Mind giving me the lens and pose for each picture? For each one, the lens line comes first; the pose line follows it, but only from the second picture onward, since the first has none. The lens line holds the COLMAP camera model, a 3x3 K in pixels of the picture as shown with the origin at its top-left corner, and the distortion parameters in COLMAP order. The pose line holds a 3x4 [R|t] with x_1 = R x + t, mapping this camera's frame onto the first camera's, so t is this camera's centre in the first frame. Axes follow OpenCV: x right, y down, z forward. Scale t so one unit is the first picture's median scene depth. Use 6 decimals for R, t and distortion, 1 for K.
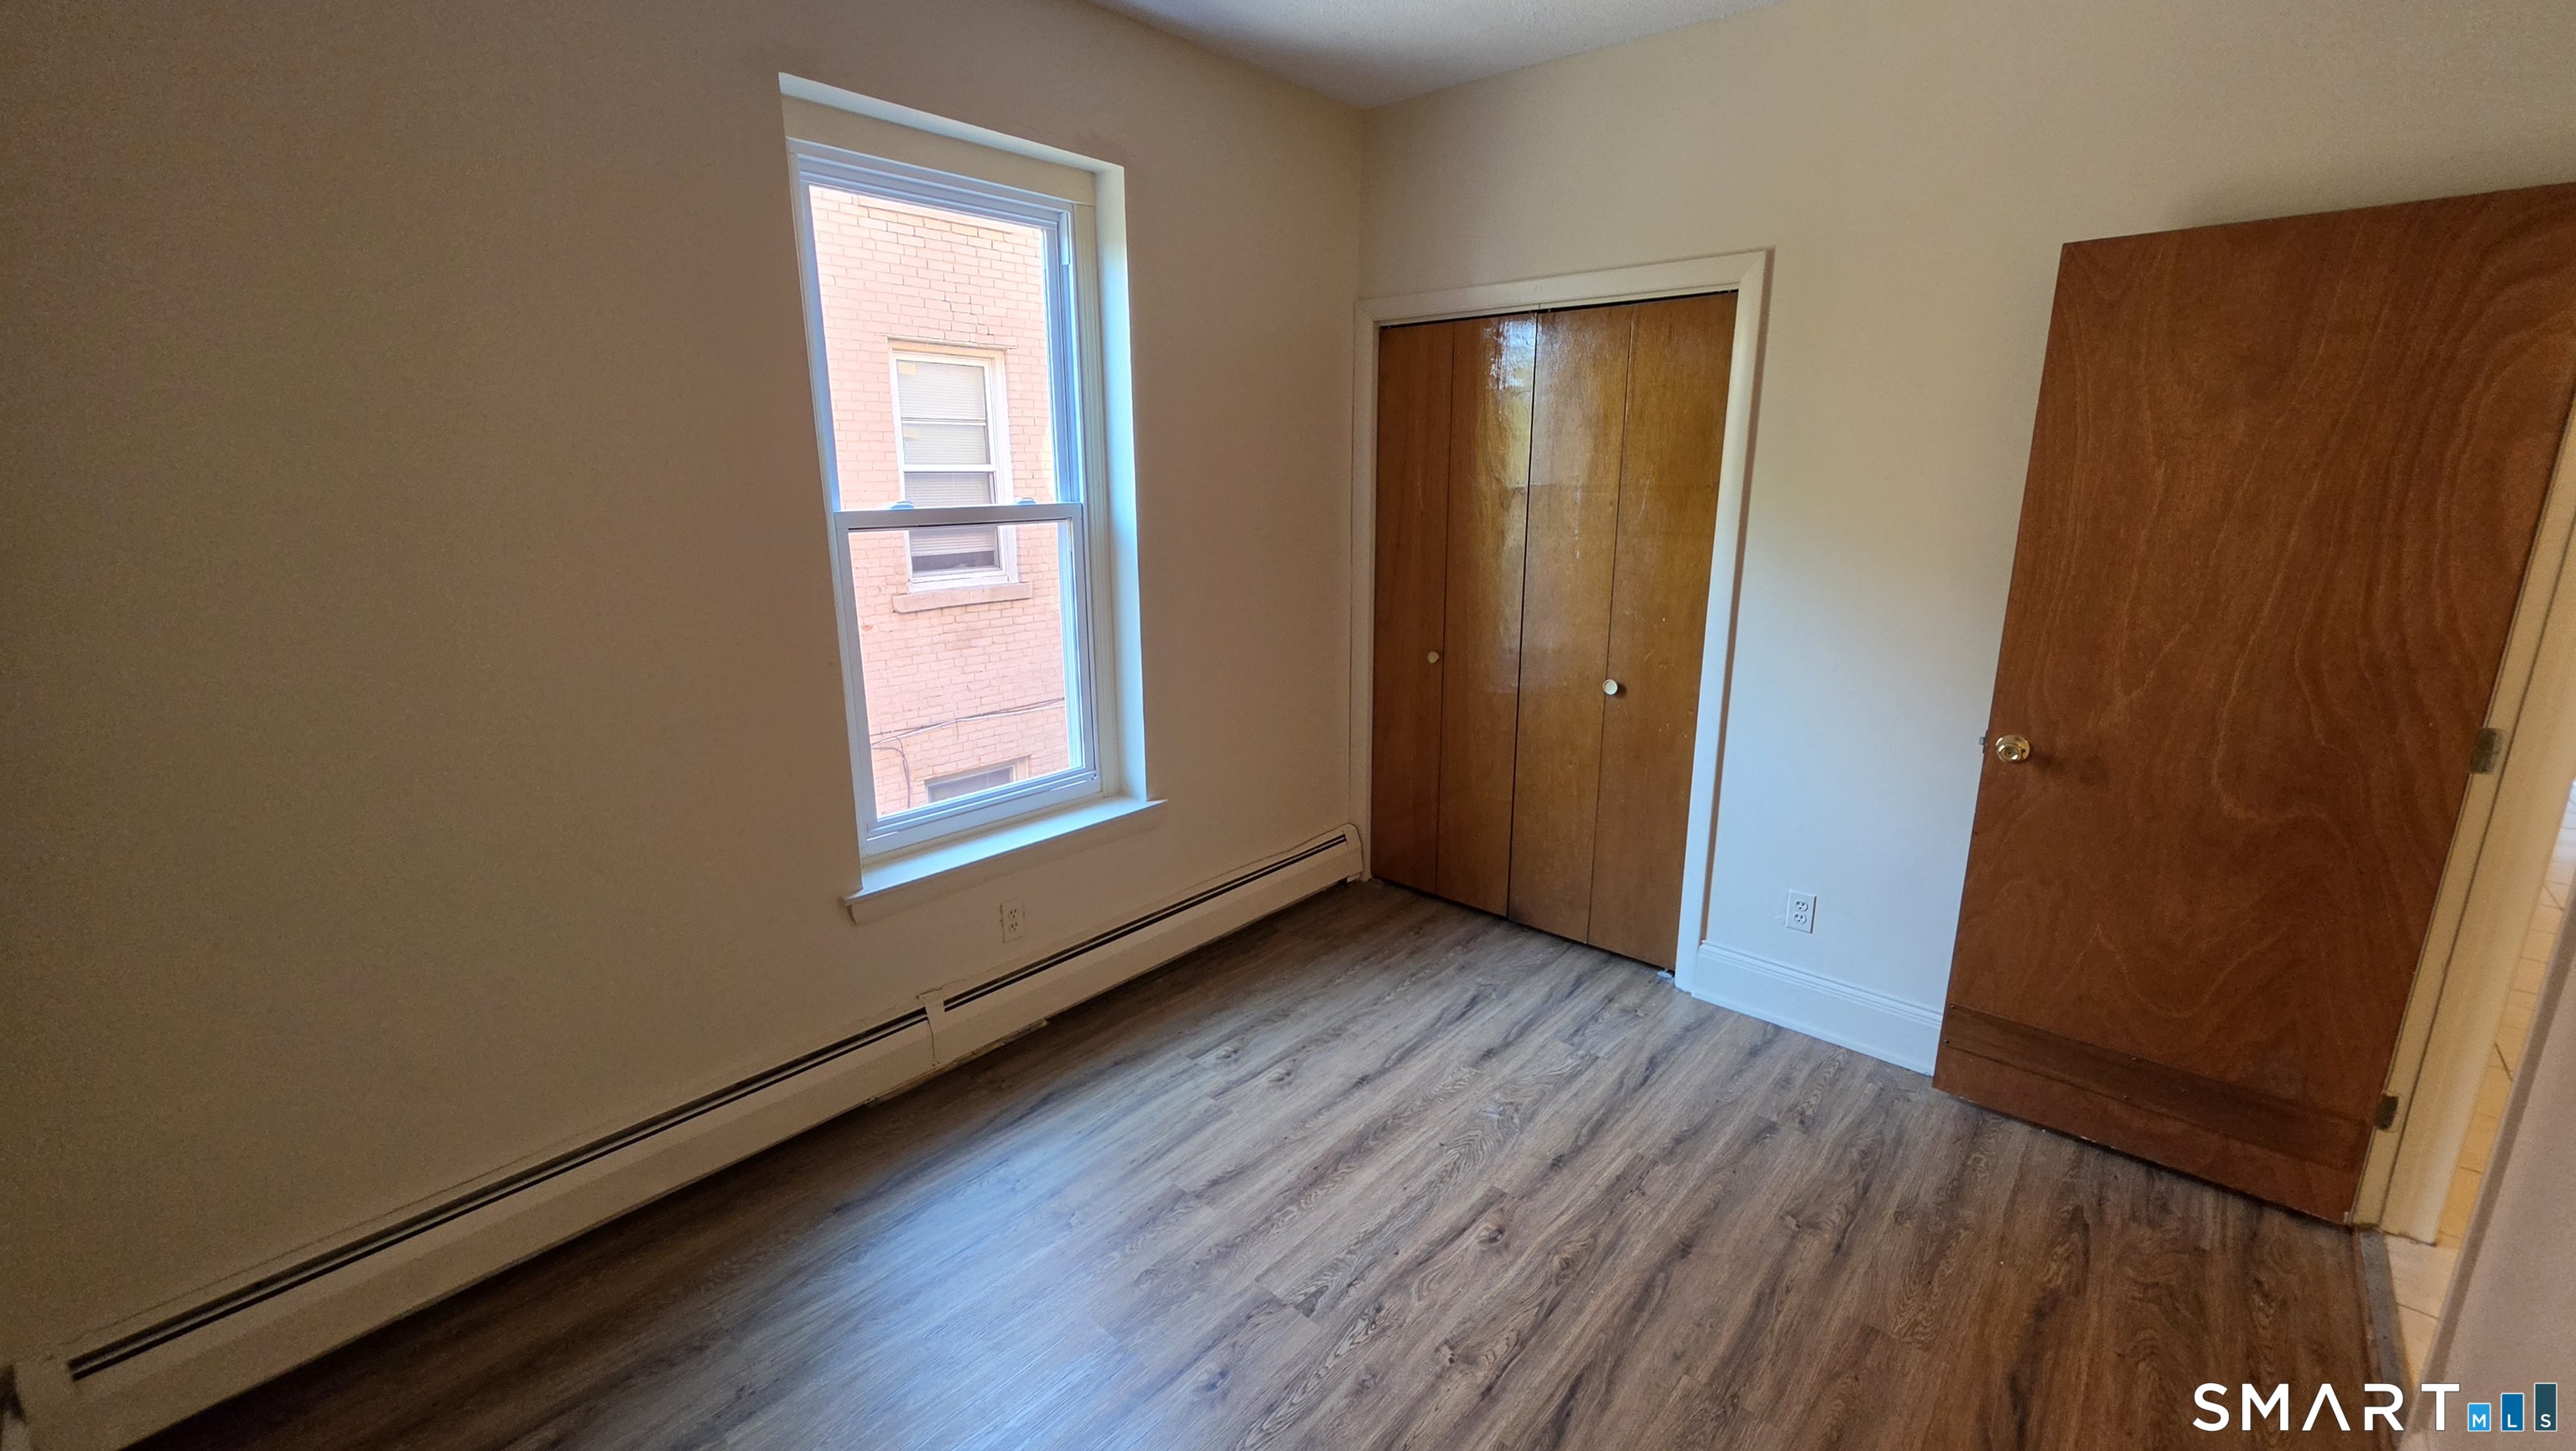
lens RADIAL K [[1031.0, 0, 1299.3], [0, 1031.0, 715.3], [0, 0, 1]] dist [-0.001018, 0.000162]
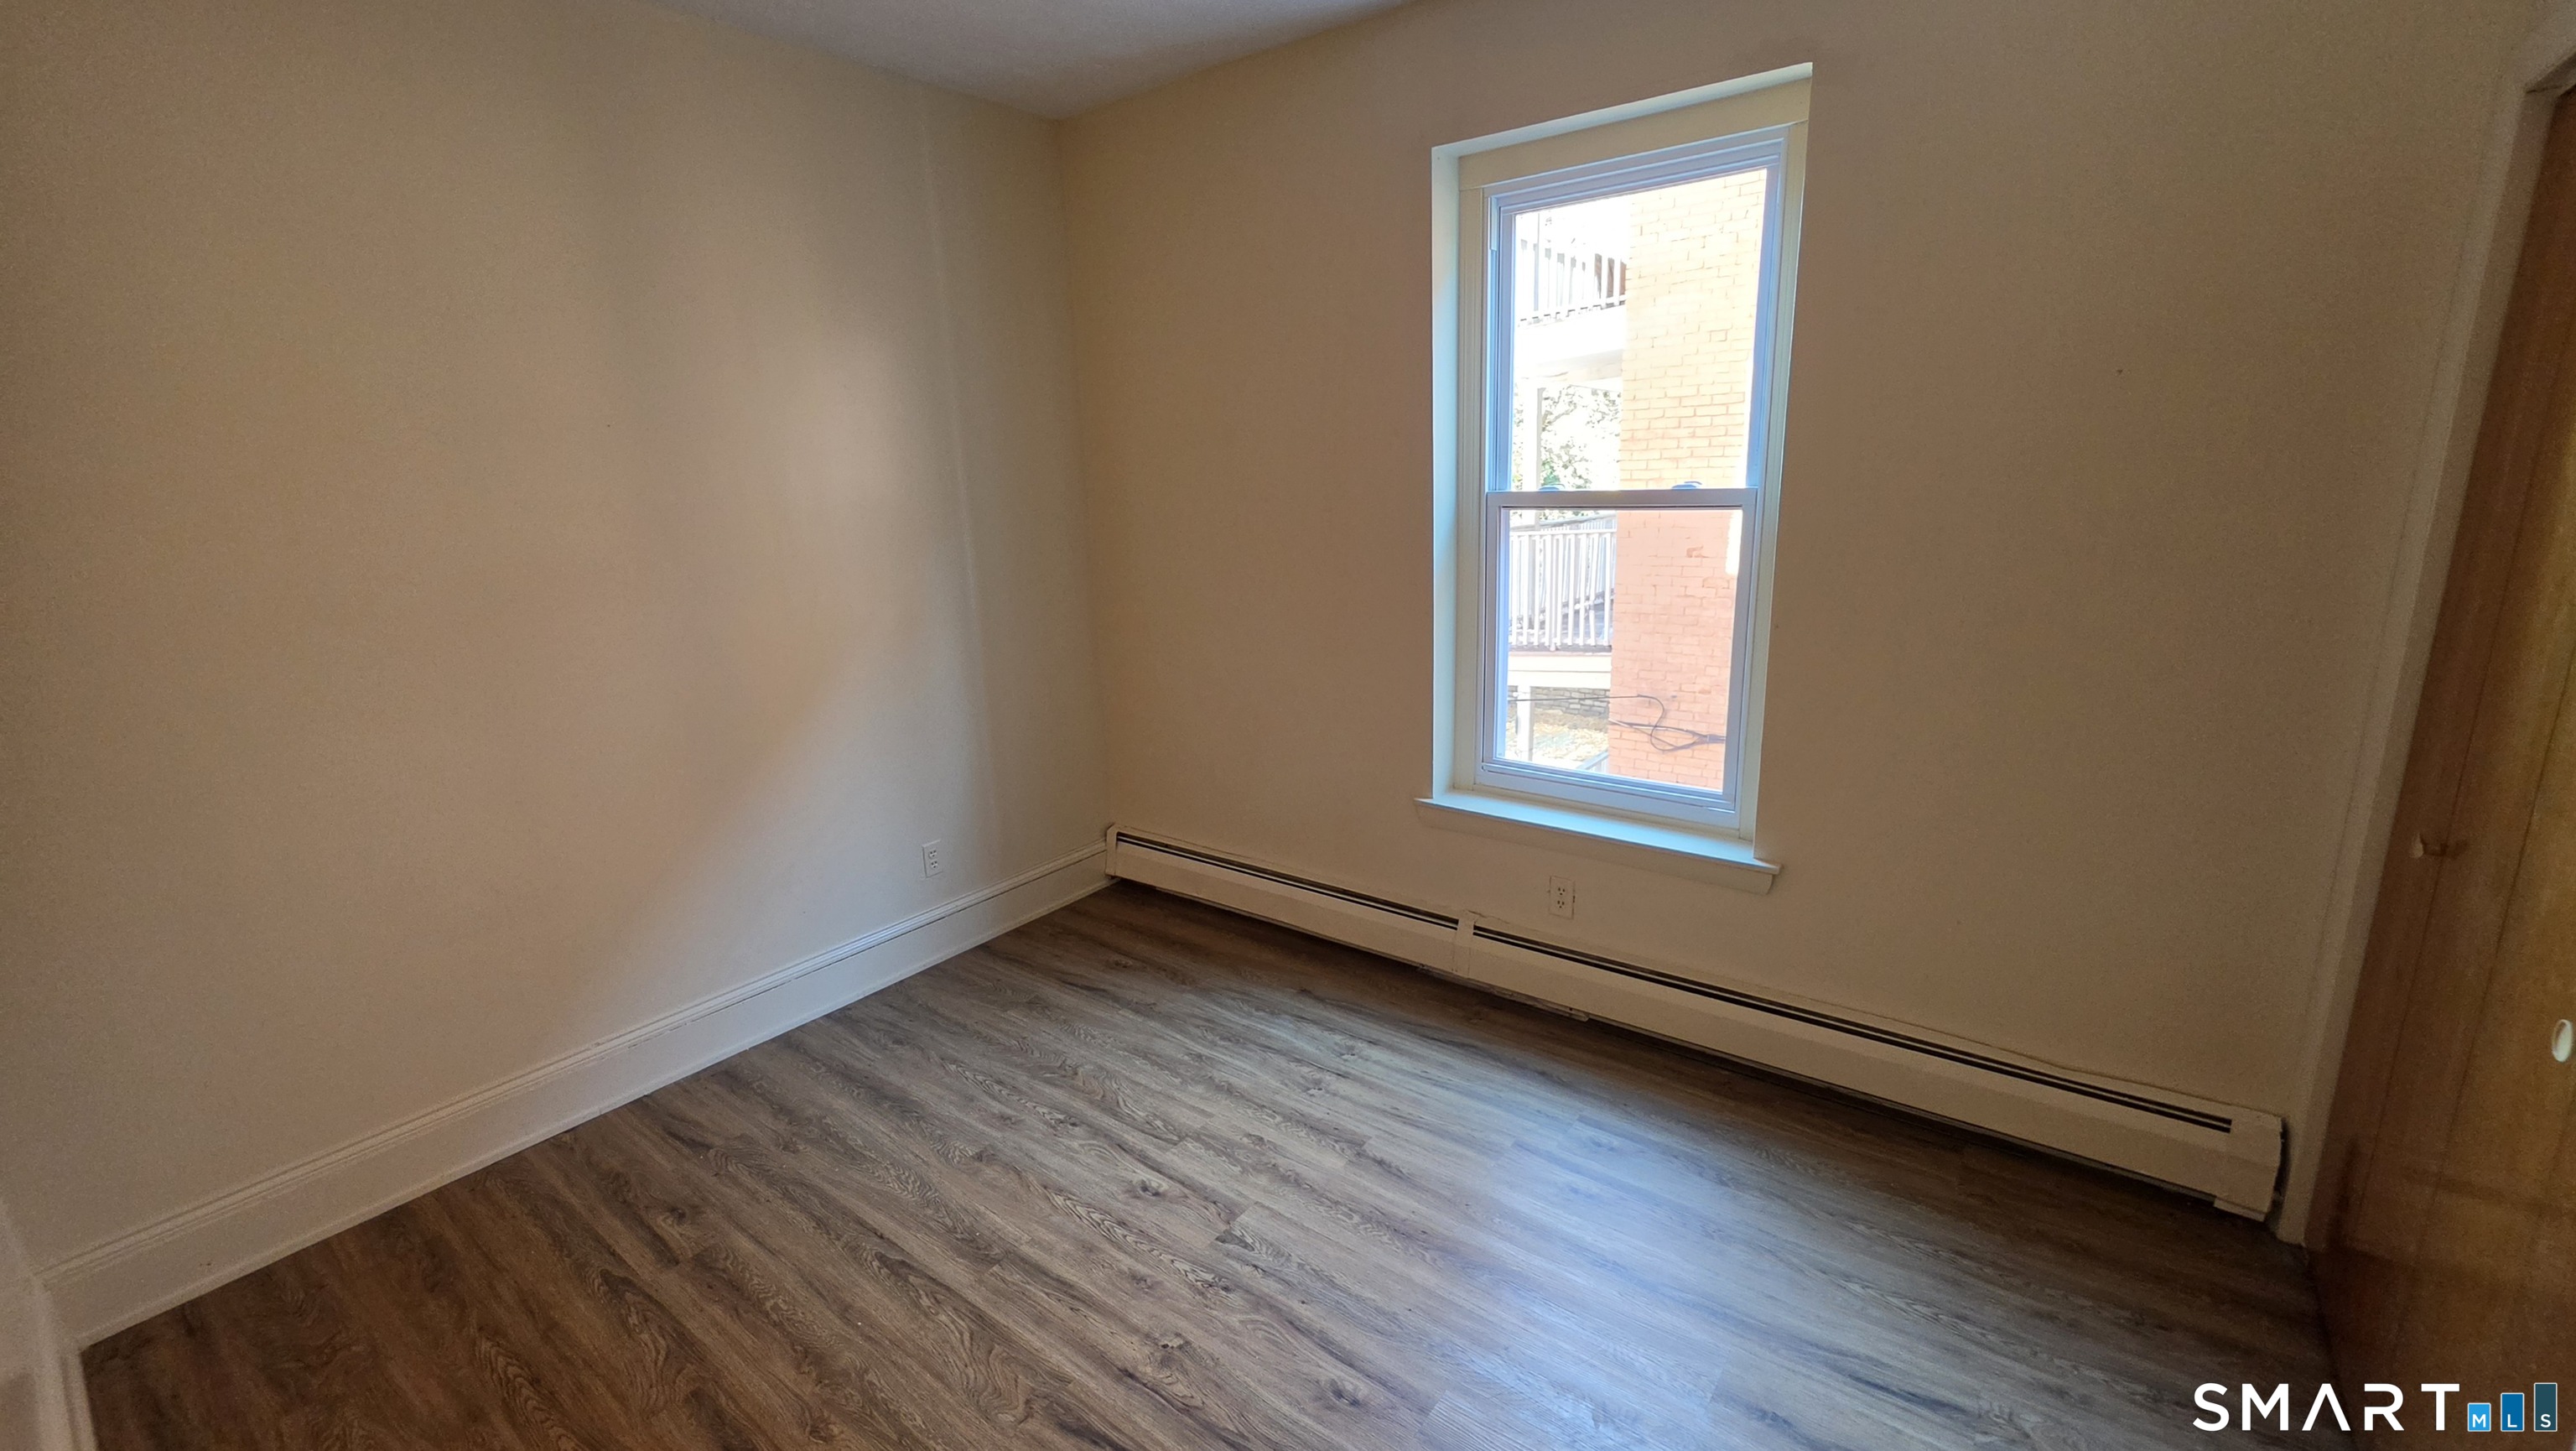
lens RADIAL K [[1031.0, 0, 1282.0], [0, 1031.0, 716.0], [0, 0, 1]] dist [-0.001018, 0.000162]
pose [[0.076610, 0.230546, -0.970041, 0.896852], [-0.200724, 0.956548, 0.211486, -0.186971], [0.976648, 0.178508, 0.119557, 0.787782]]
